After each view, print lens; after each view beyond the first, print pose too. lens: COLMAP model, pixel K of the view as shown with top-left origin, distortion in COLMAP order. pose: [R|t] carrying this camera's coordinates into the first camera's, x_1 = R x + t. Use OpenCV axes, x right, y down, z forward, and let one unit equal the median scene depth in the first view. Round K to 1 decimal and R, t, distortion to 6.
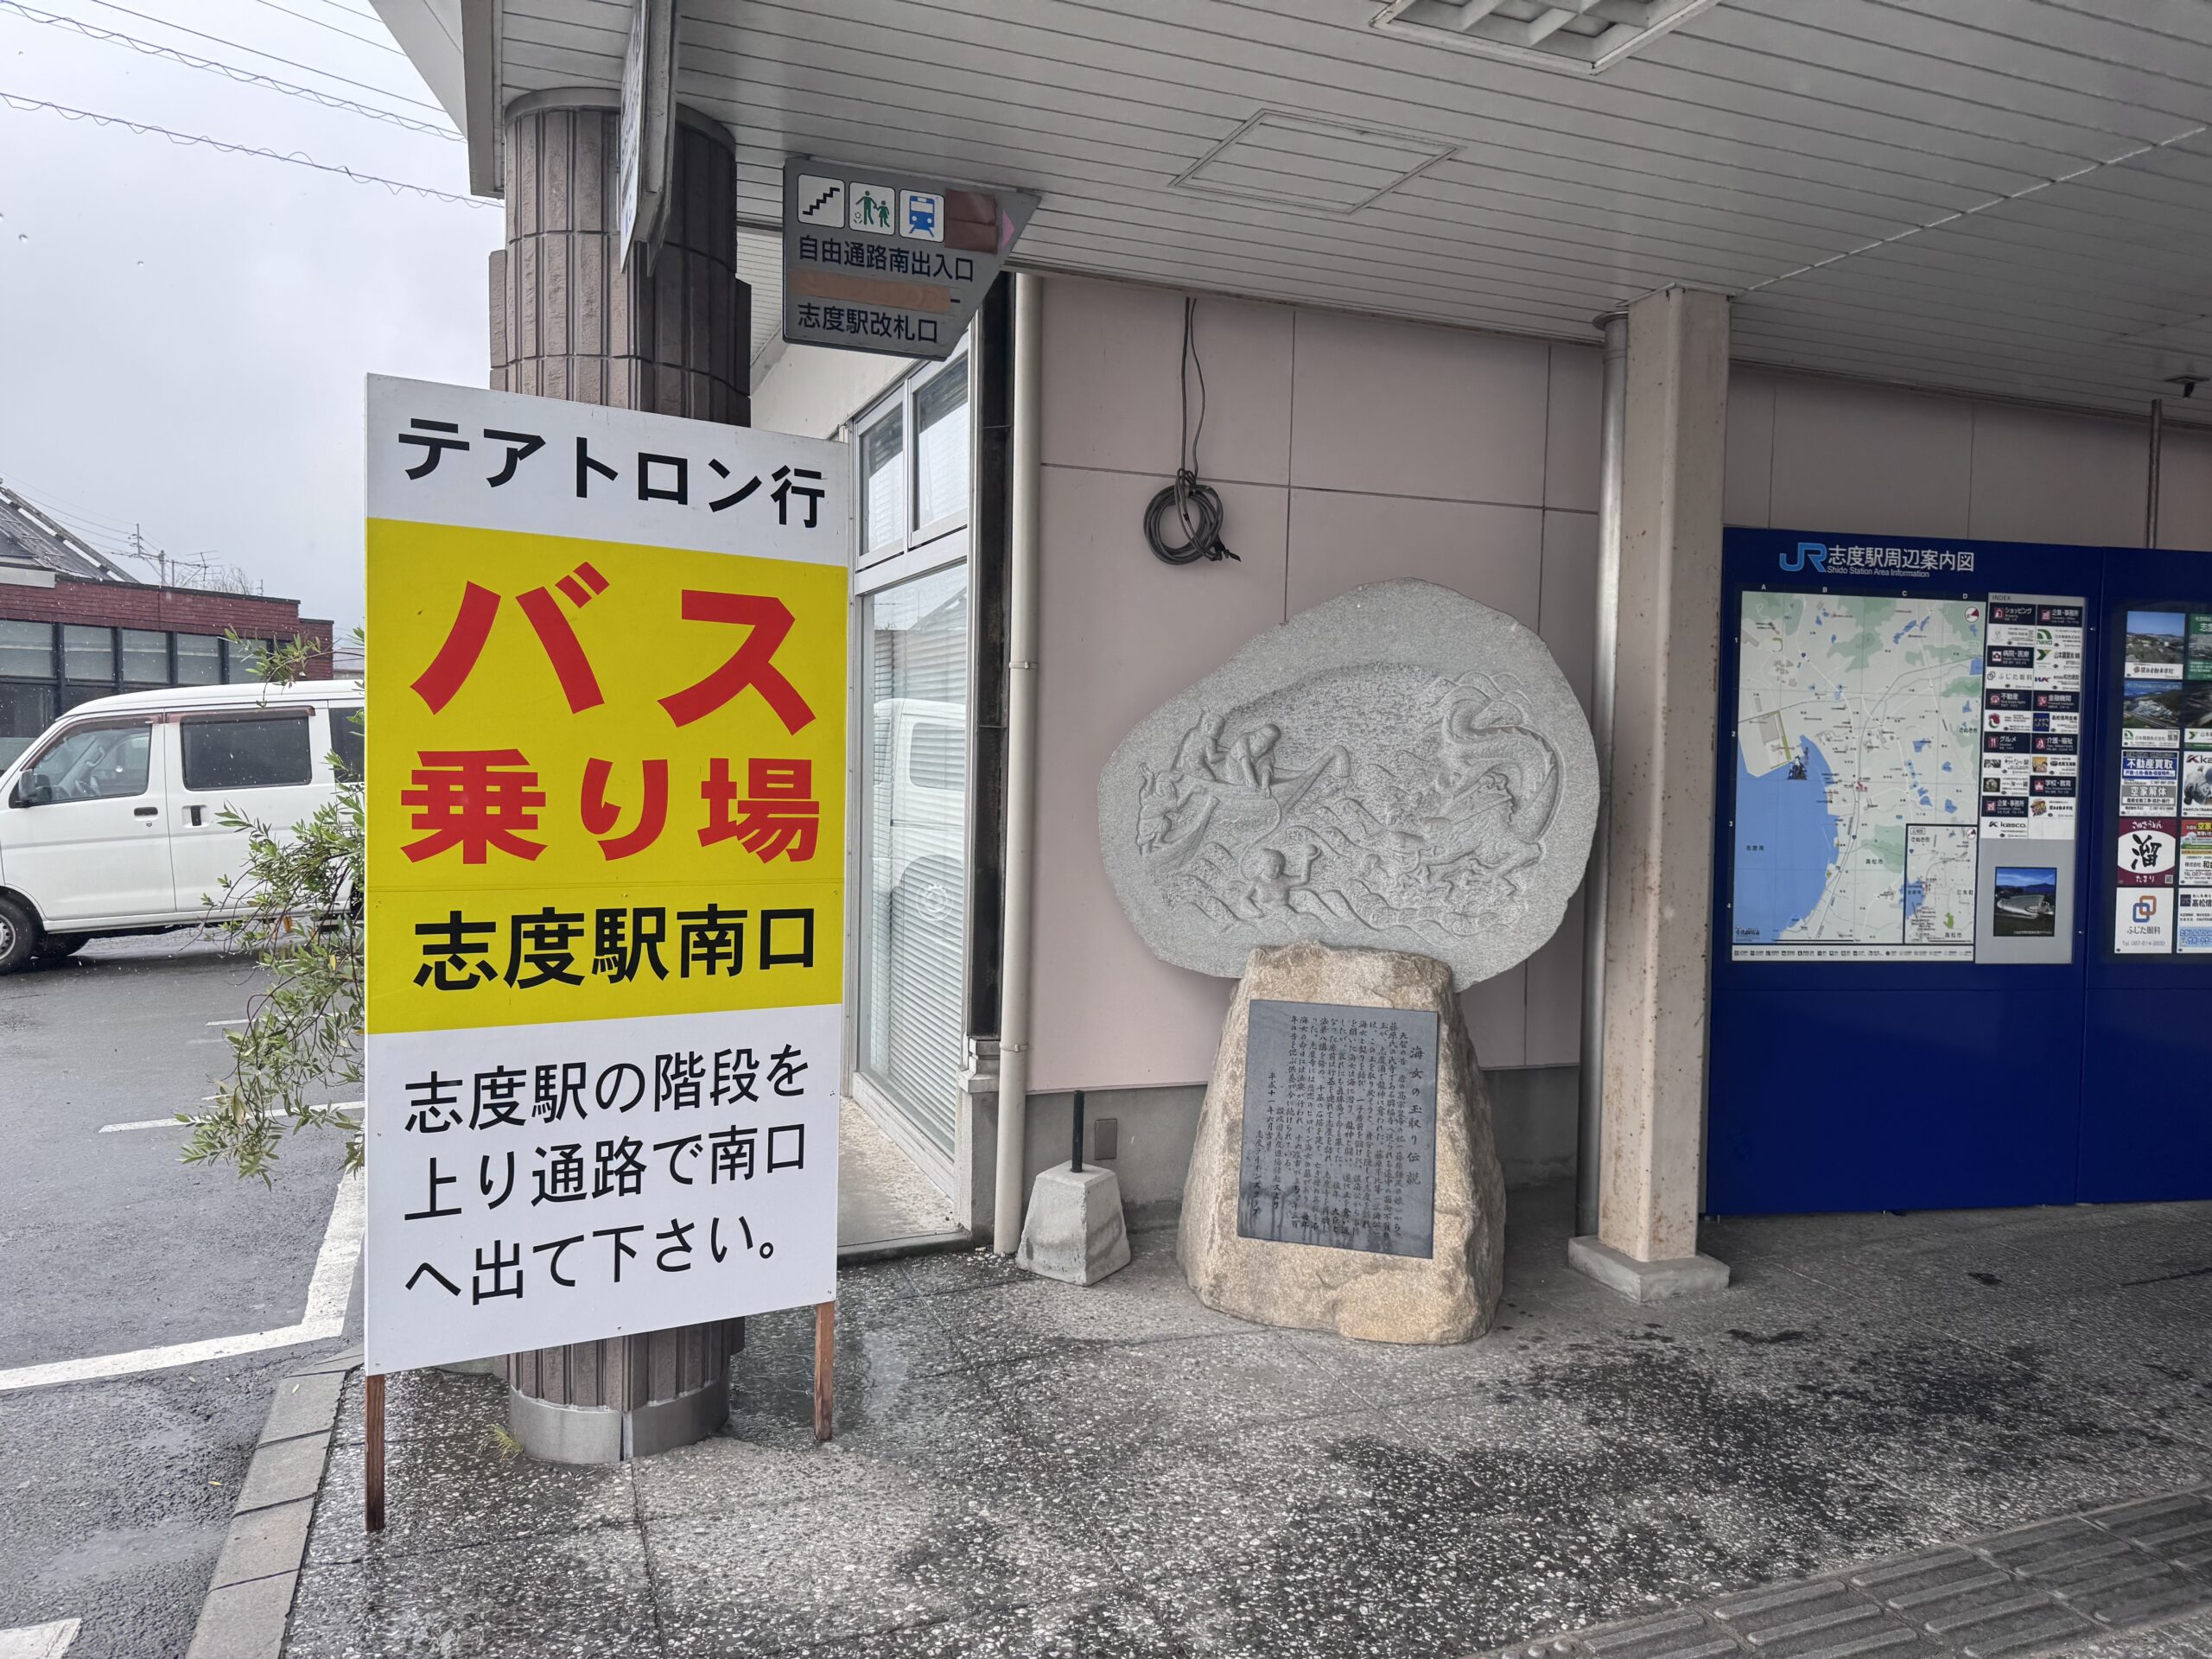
lens RADIAL K [[1543.9, 0, 1108.6], [0, 1543.9, 823.3], [0, 0, 1]] dist [-0.003829, -0.005903]
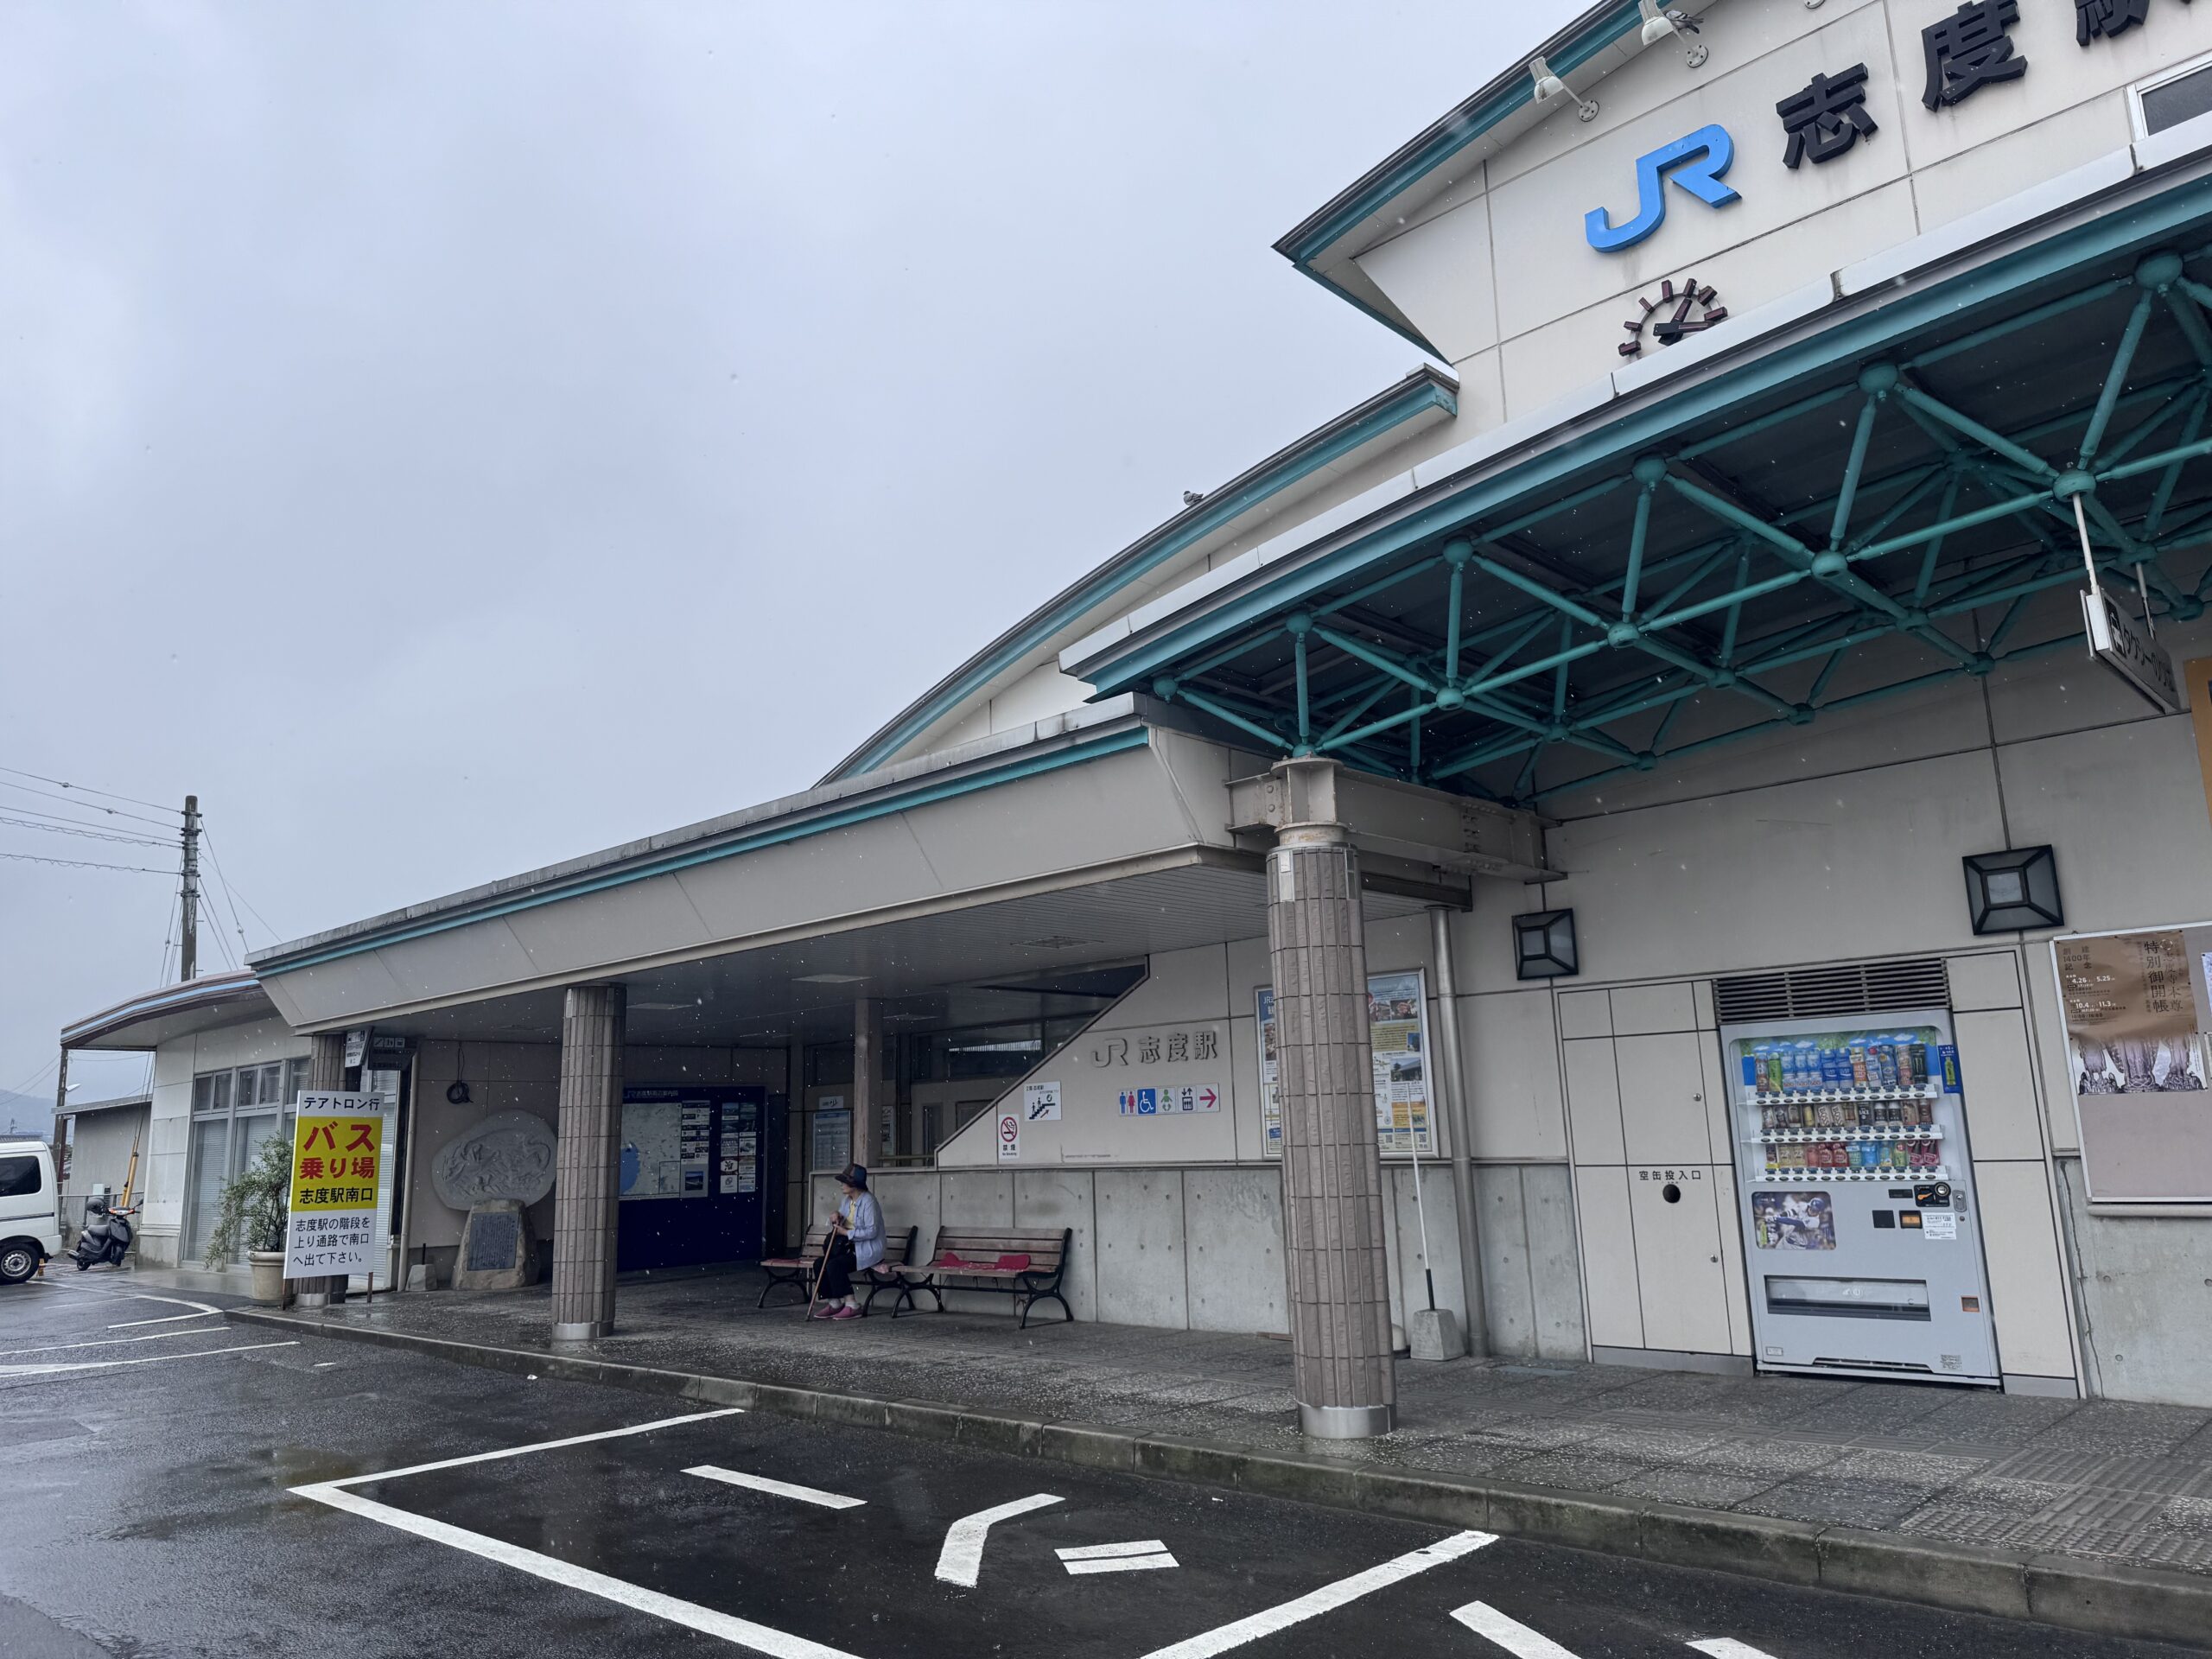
lens RADIAL K [[1543.9, 0, 1118.3], [0, 1543.9, 821.0], [0, 0, 1]] dist [-0.003829, -0.005903]
pose [[0.904467, 0.035003, 0.425105, -0.129544], [0.075581, 0.967704, -0.240491, 0.215109], [-0.419794, 0.249646, 0.872611, -3.463597]]
